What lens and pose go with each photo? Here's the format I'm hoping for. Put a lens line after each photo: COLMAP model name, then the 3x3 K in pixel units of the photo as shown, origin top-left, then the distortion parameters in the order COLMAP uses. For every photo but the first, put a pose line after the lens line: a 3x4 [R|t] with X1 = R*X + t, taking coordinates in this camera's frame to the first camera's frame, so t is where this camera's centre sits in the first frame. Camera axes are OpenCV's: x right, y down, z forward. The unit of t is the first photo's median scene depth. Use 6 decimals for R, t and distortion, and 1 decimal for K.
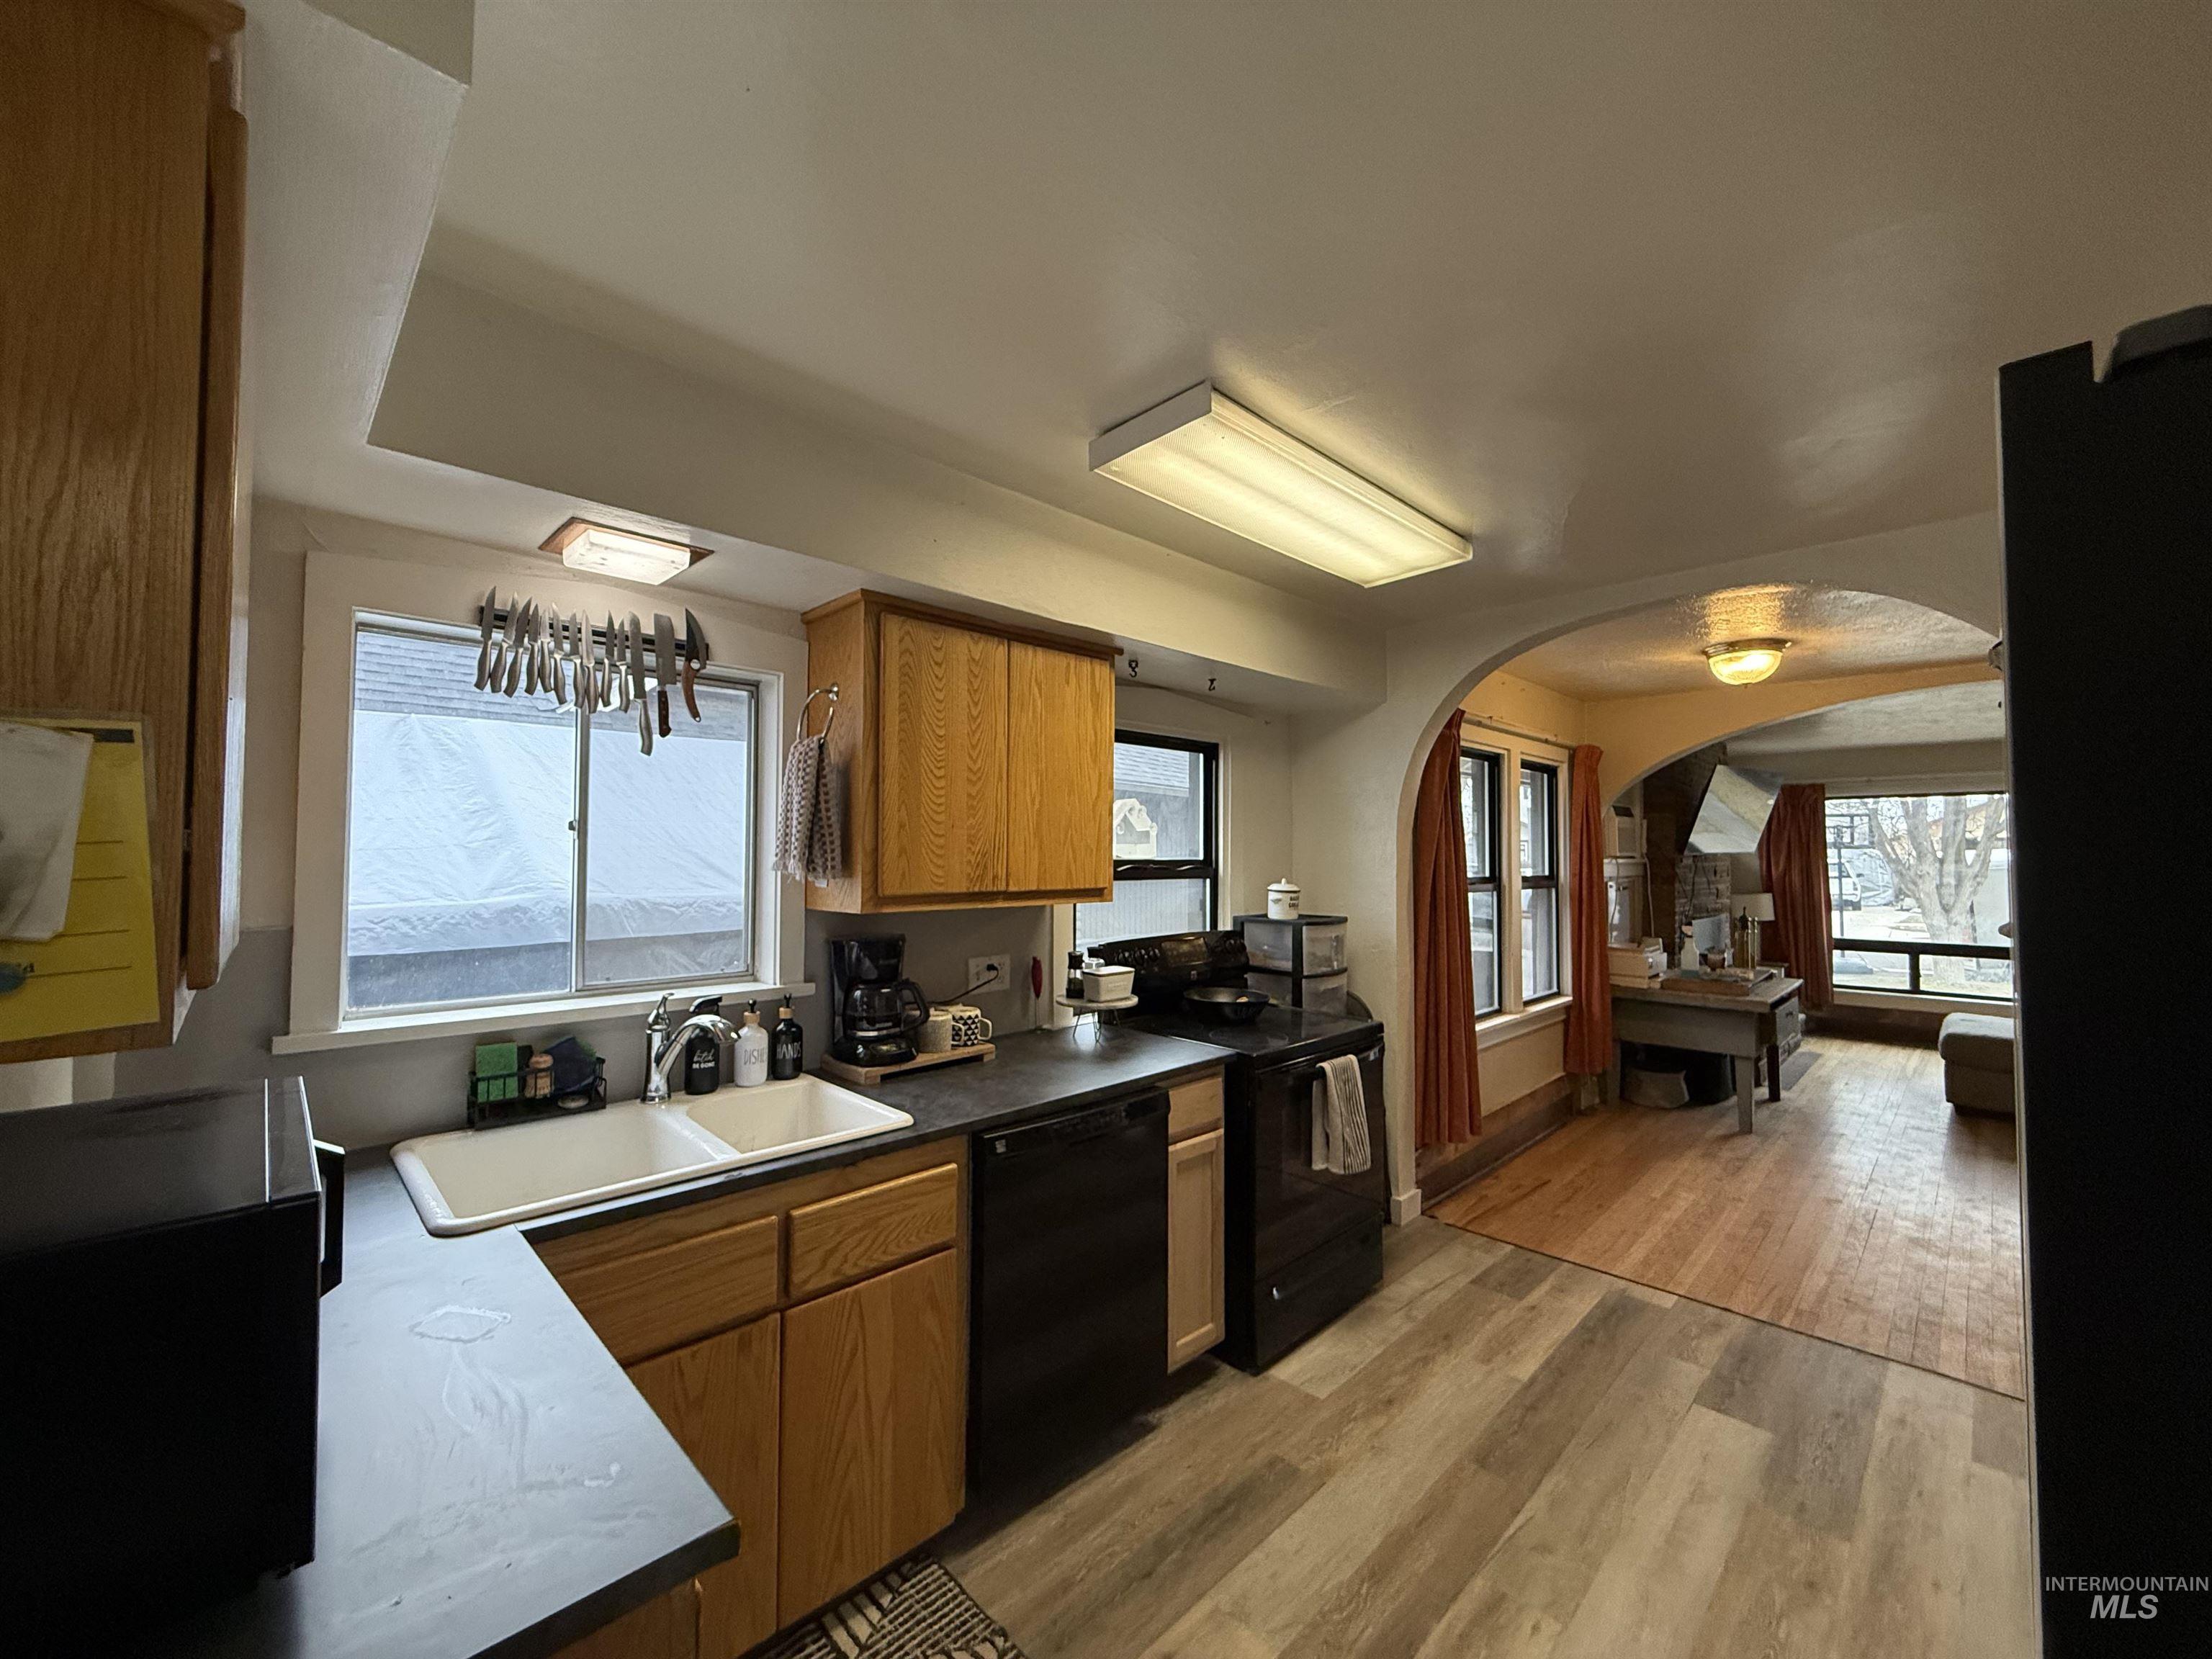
lens RADIAL K [[873.5, 0, 1106.0], [0, 873.5, 829.5], [0, 0, 1]] dist [0.001749, 0.000138]
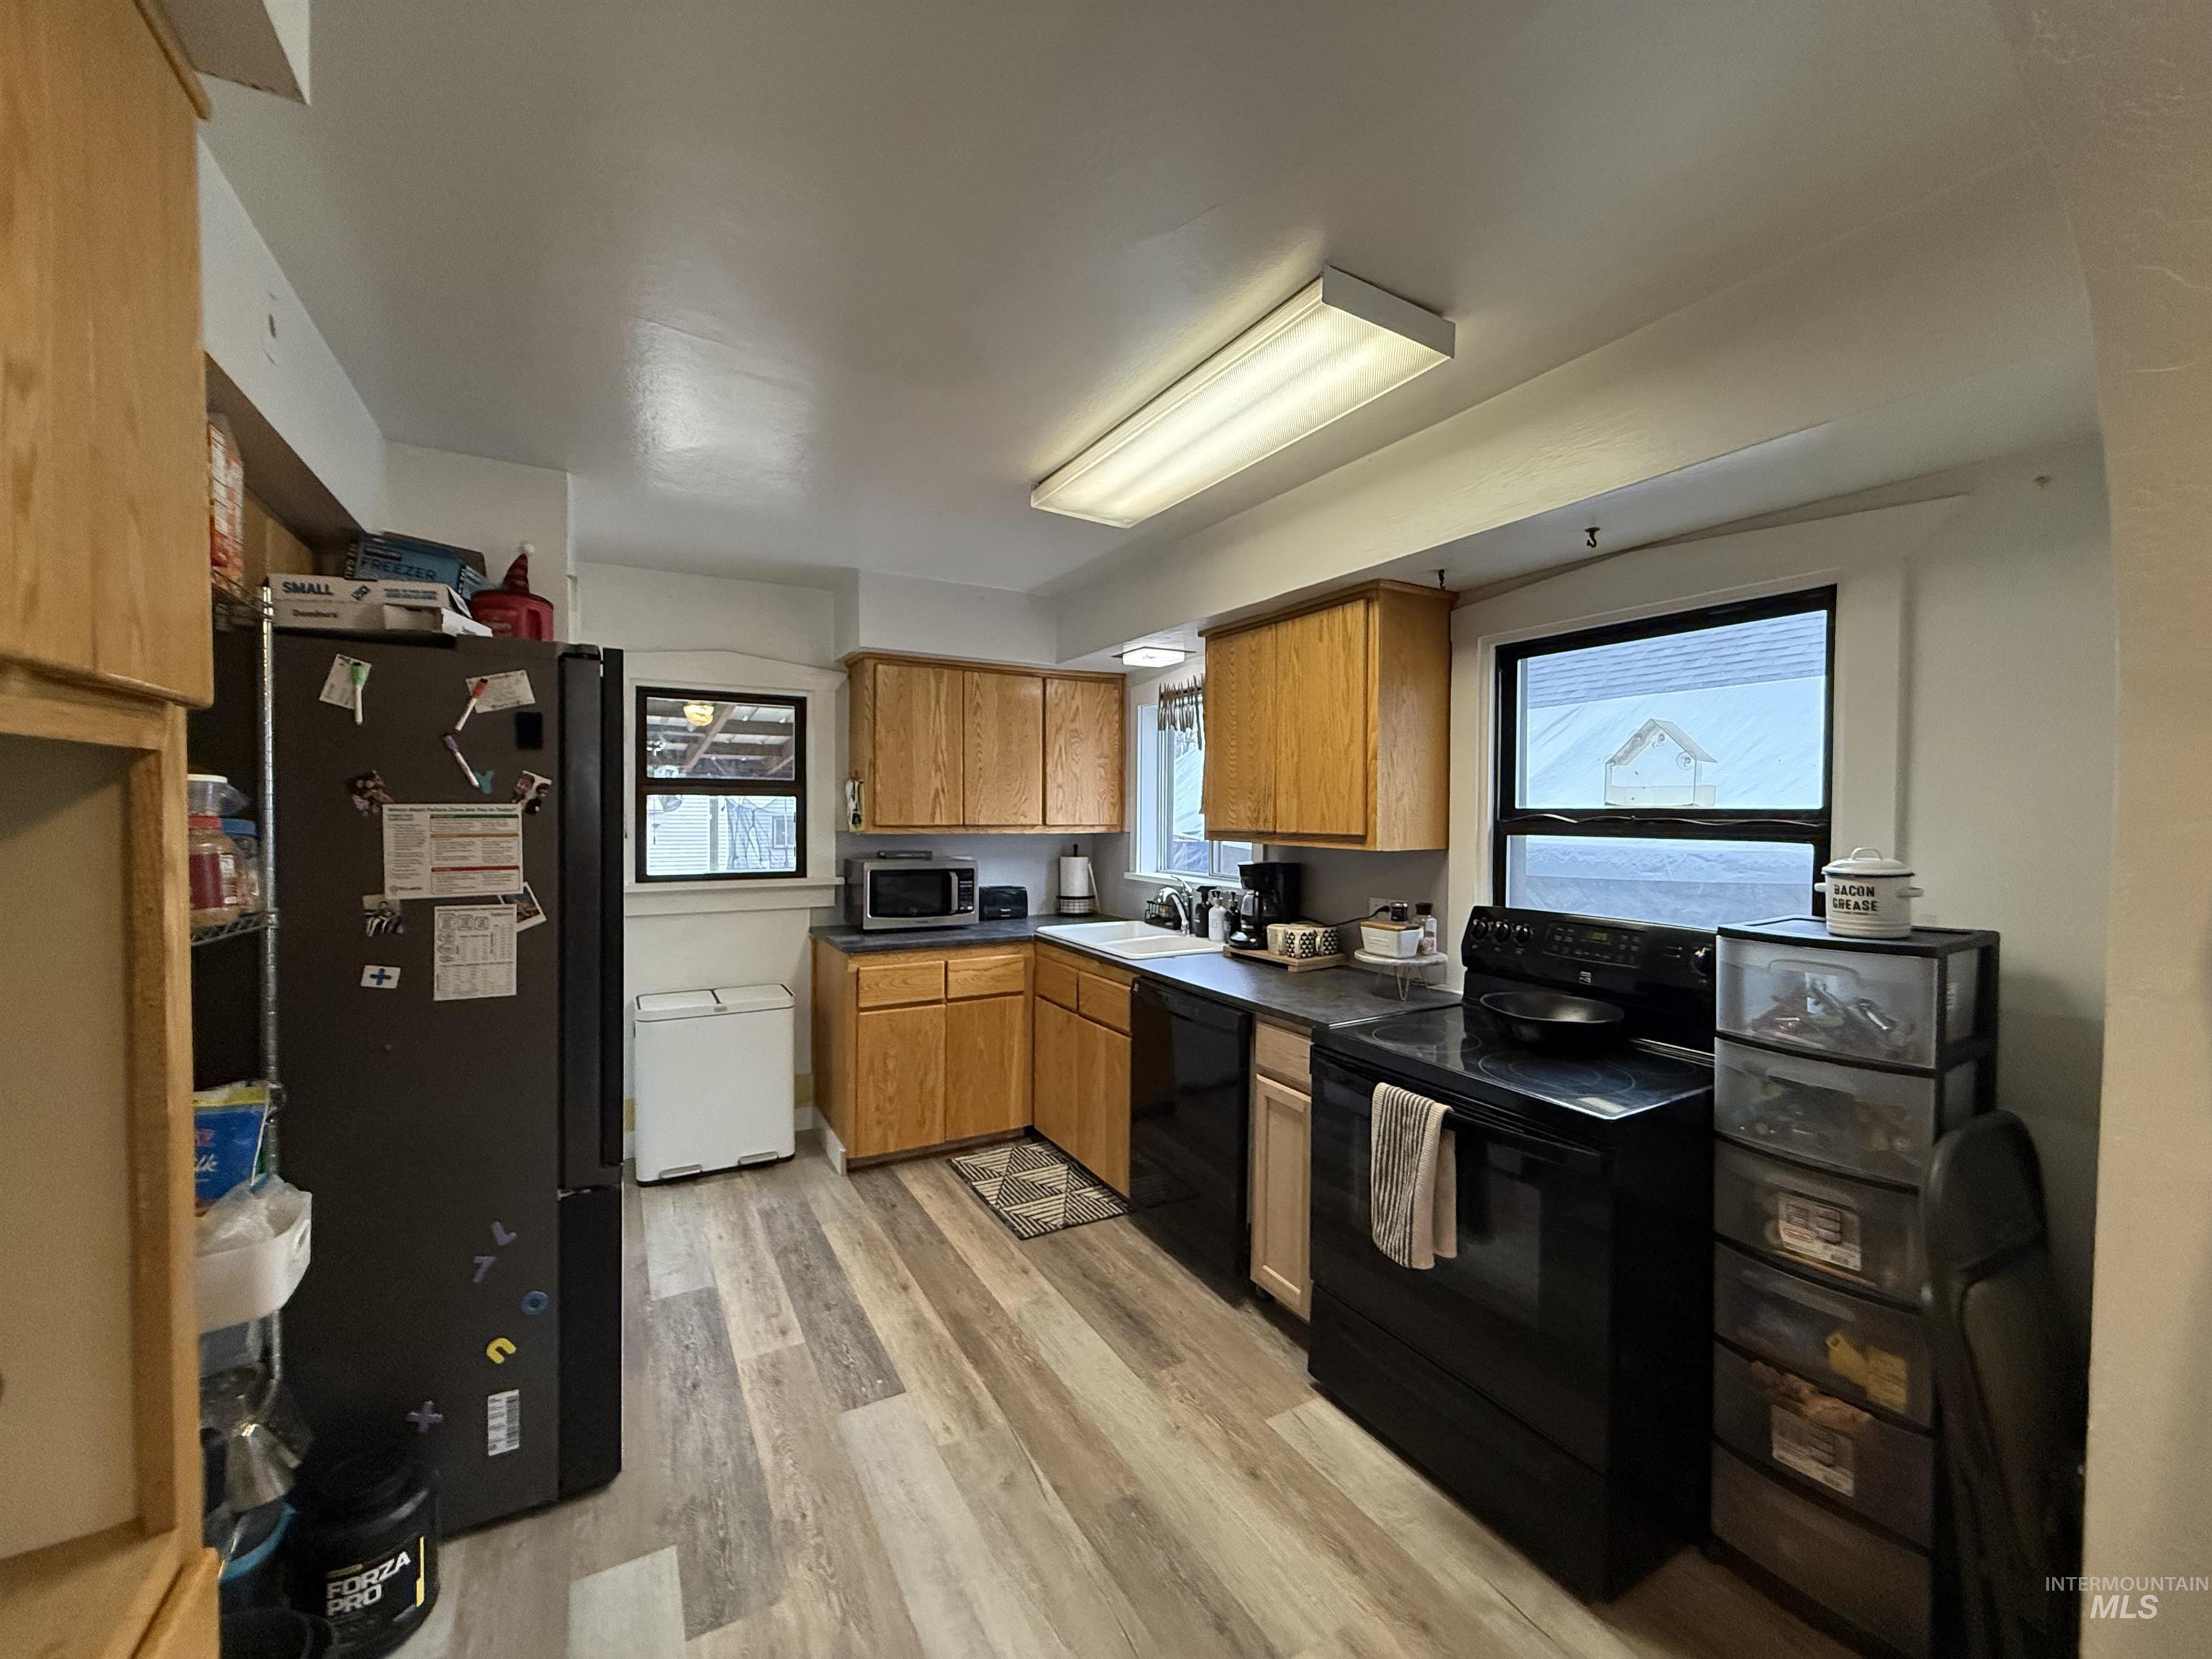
lens RADIAL K [[873.5, 0, 1106.0], [0, 873.5, 829.5], [0, 0, 1]] dist [0.001749, 0.000138]
pose [[-0.248789, 0.015613, -0.968432, 1.173306], [0.020657, 0.999728, 0.010810, 0.051412], [0.968337, -0.017316, -0.249044, 1.121823]]
